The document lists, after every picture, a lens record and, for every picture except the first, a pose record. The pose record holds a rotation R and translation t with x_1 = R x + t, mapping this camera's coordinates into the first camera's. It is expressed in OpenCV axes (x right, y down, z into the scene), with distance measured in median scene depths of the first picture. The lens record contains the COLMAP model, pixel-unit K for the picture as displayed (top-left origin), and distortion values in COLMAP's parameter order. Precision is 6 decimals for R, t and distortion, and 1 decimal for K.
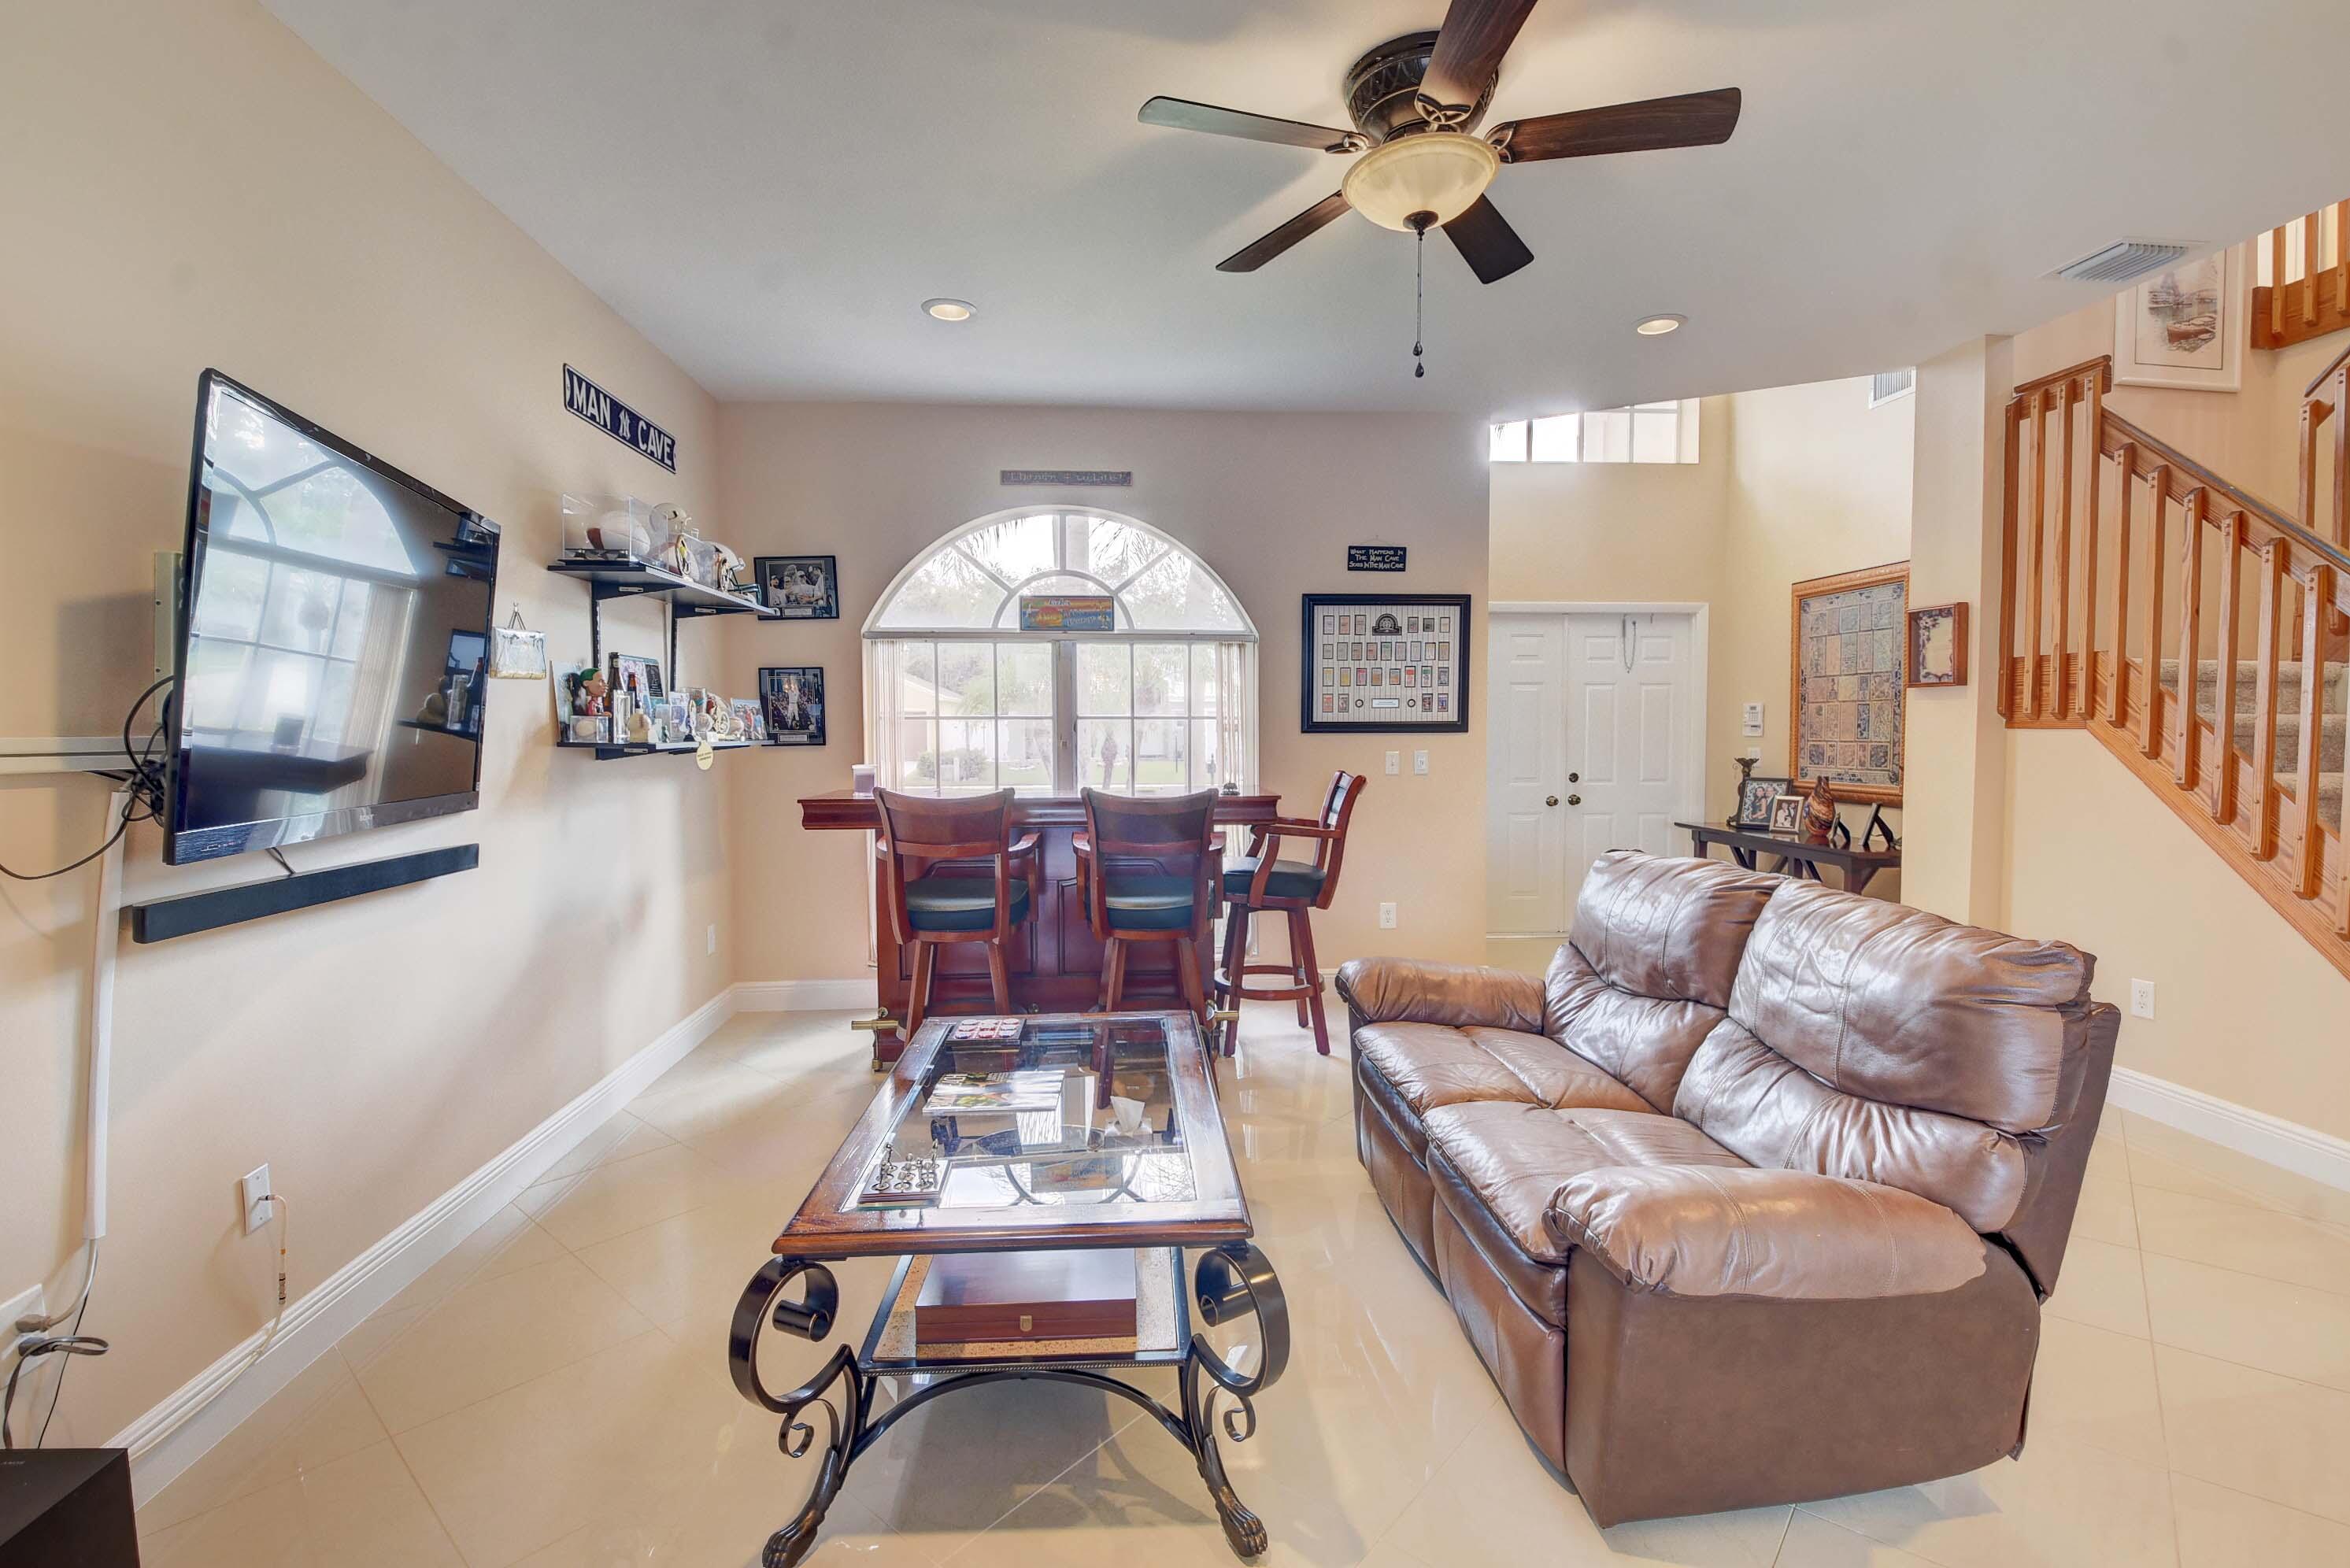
lens RADIAL K [[1013.4, 0, 1175.0], [0, 1013.4, 784.0], [0, 0, 1]] dist [-0.023762, -0.005881]
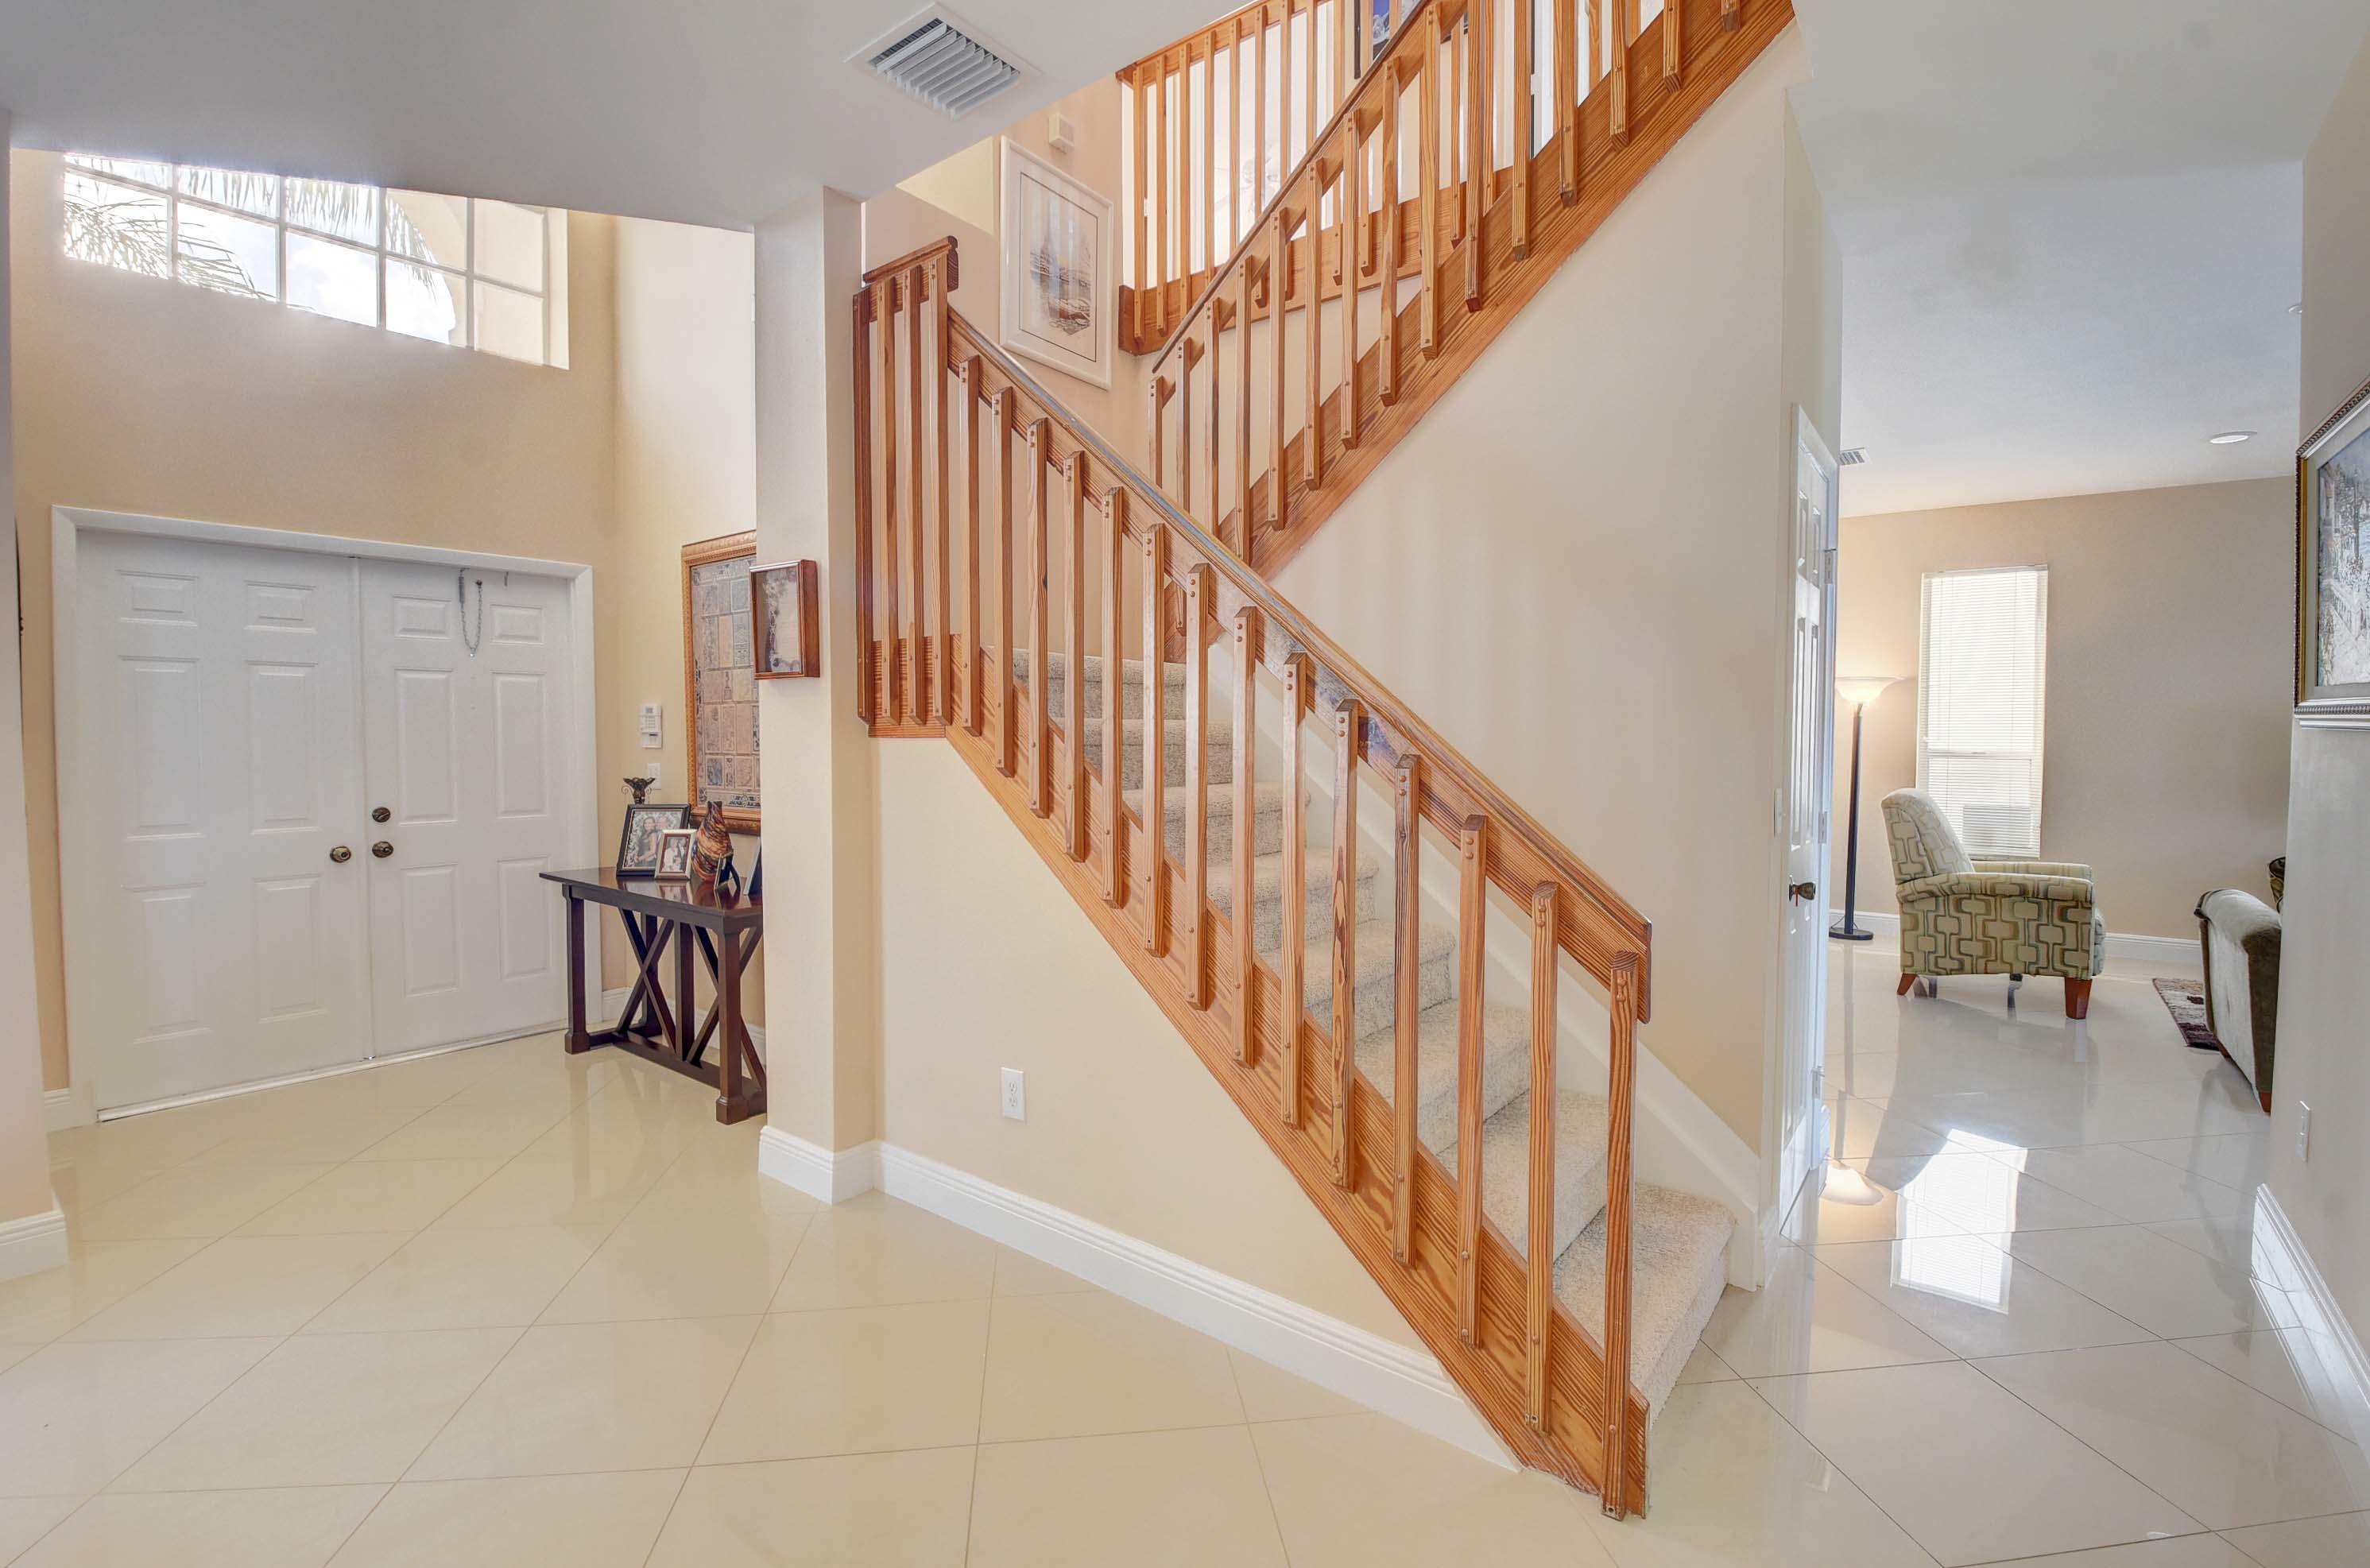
lens RADIAL K [[1049.2, 0, 1185.0], [0, 1049.2, 784.0], [0, 0, 1]] dist [-0.000101, 0.000023]
pose [[0.652727, -0.033801, 0.756839, 0.380016], [0.042171, 0.999076, 0.008249, -0.016646], [-0.756418, 0.026533, 0.653550, 0.298293]]
